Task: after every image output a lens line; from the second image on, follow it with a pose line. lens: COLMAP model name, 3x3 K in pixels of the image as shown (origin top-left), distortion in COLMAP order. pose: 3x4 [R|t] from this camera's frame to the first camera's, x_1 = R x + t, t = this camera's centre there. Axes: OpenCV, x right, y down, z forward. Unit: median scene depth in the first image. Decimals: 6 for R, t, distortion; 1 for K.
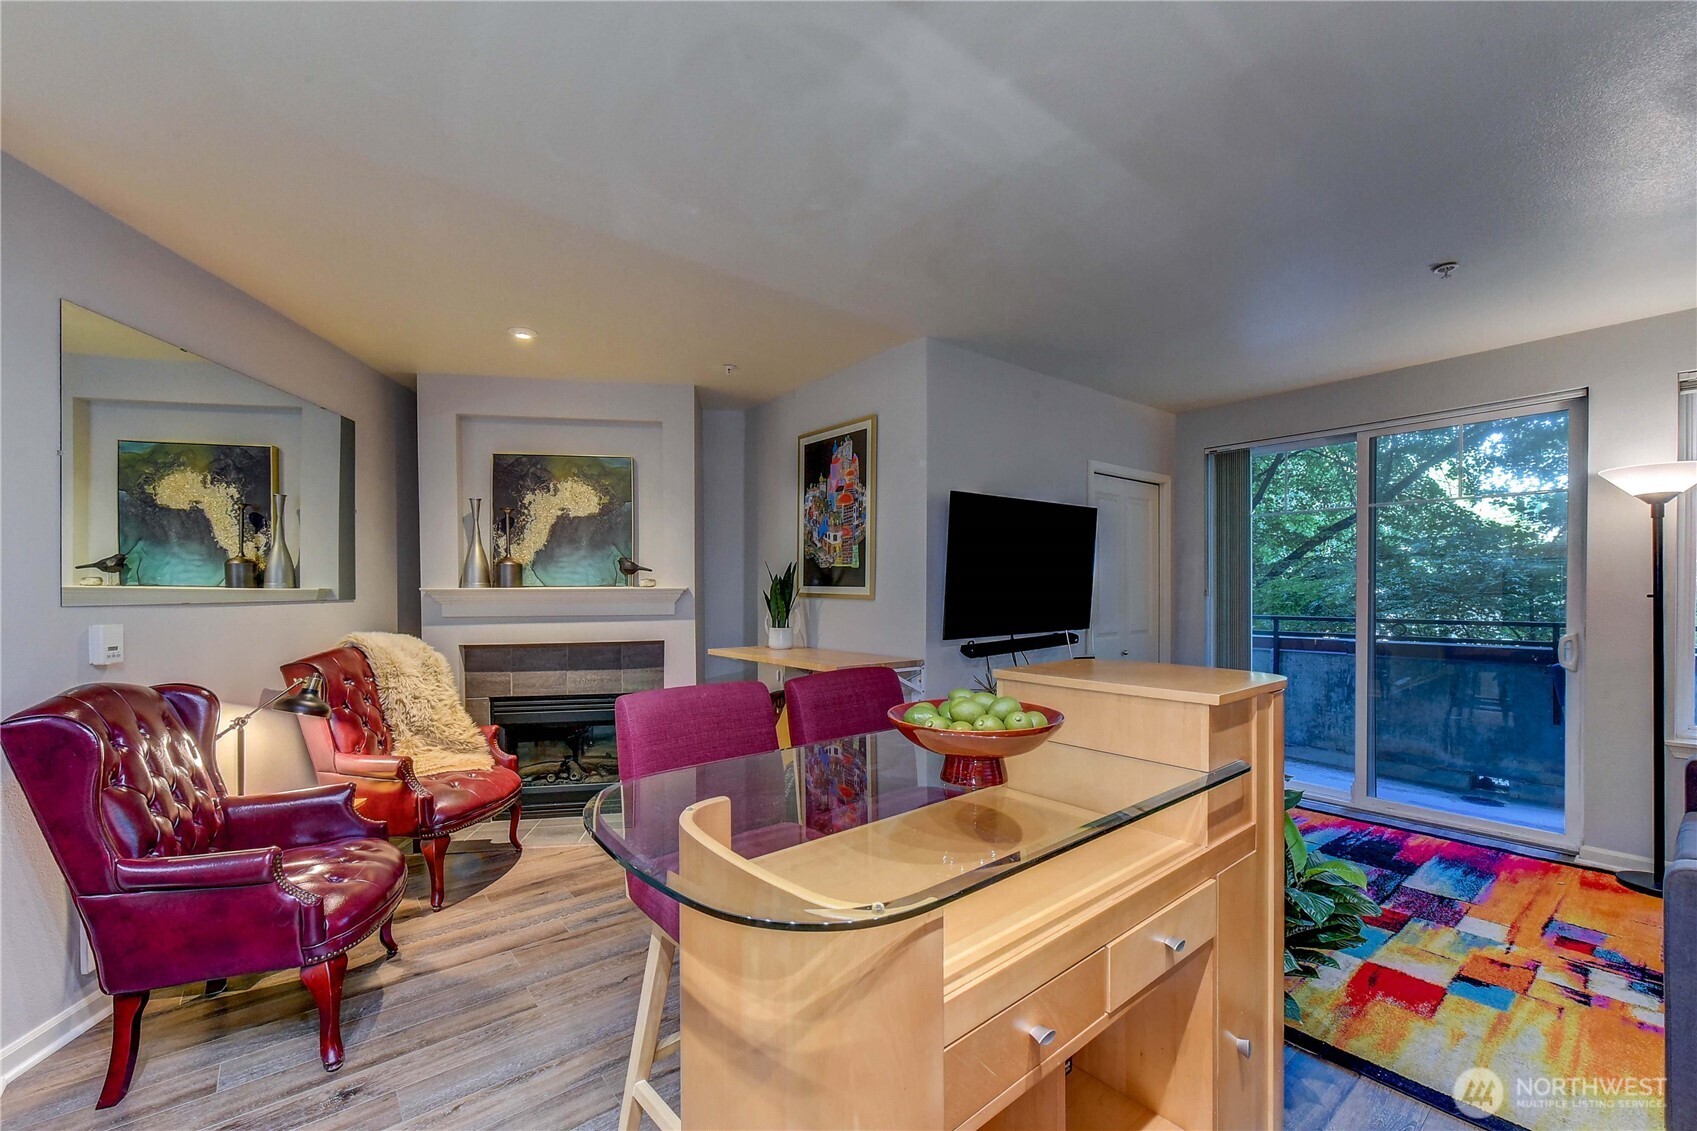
lens RADIAL K [[690.7, 0, 861.7], [0, 690.7, 590.5], [0, 0, 1]] dist [0.001790, -0.000312]
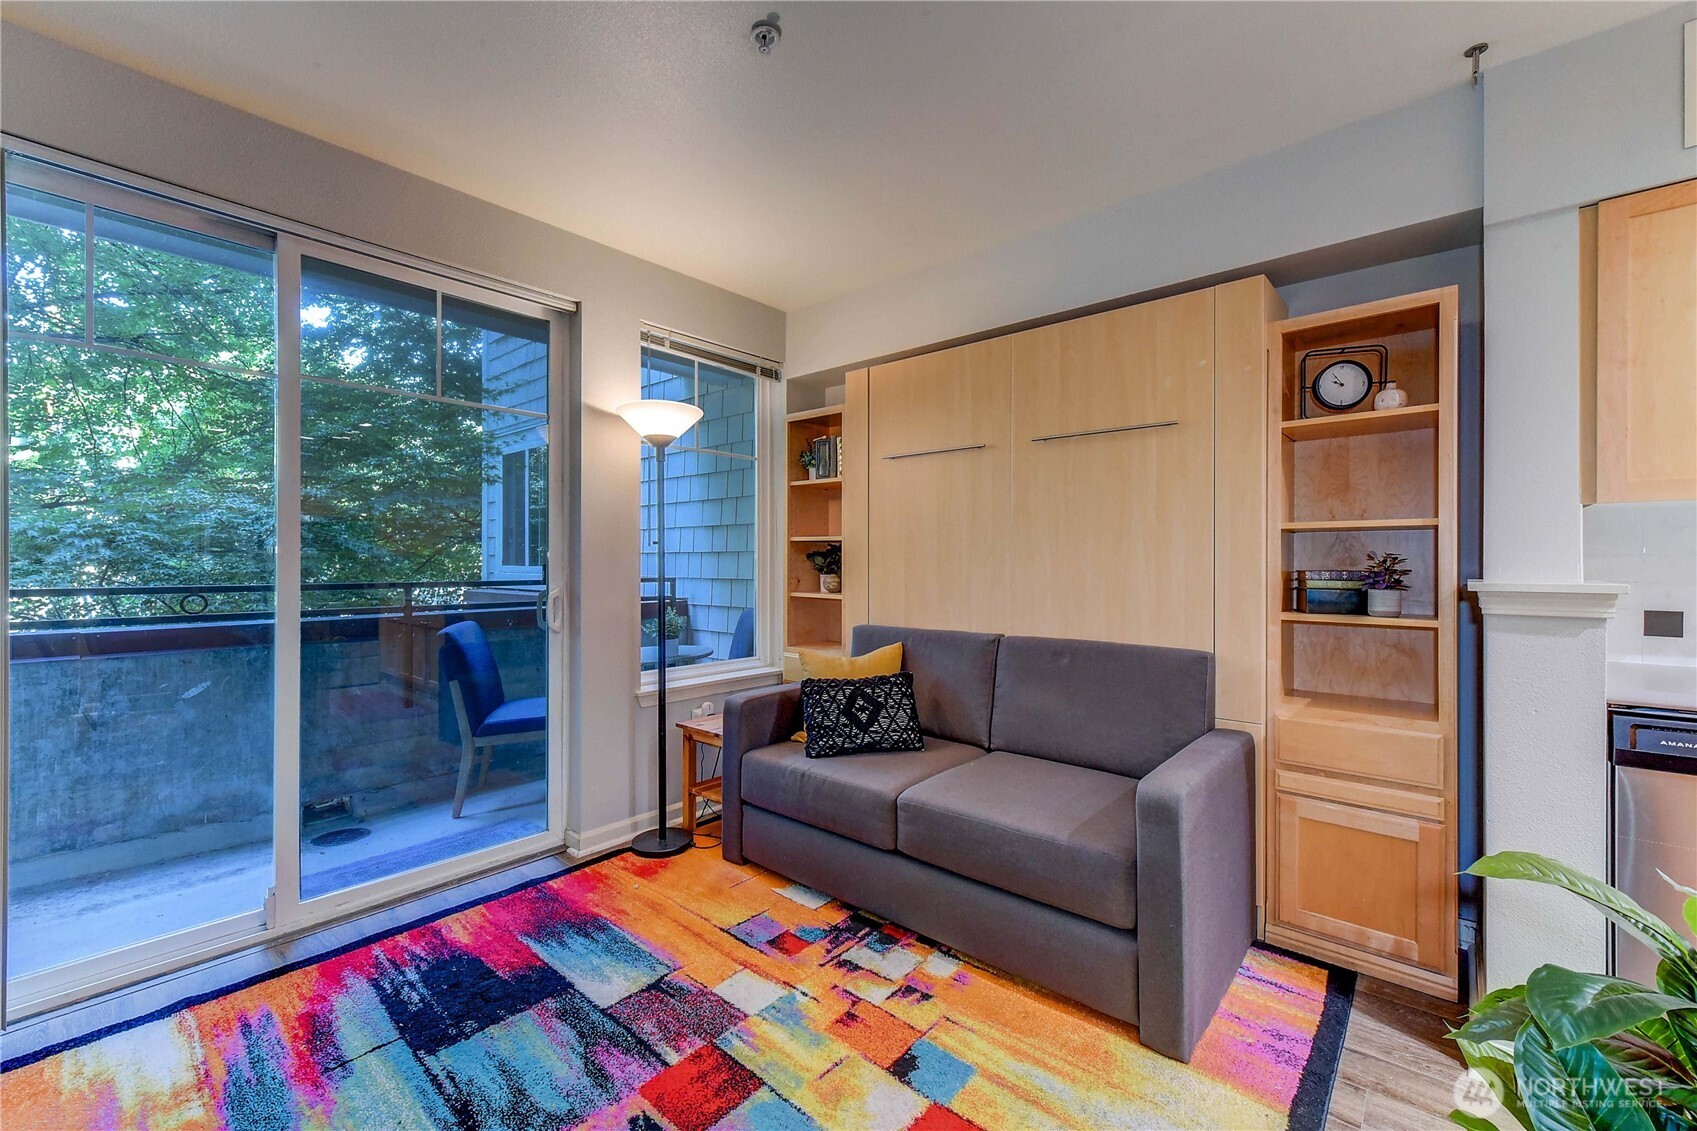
lens RADIAL K [[697.0, 0, 854.6], [0, 697.0, 569.9], [0, 0, 1]] dist [0.002640, -0.000298]
pose [[-0.177385, -0.005054, 0.984129, 0.111488], [0.000851, 0.999986, 0.005289, 0.030927], [-0.984141, 0.001776, -0.177378, 0.689760]]
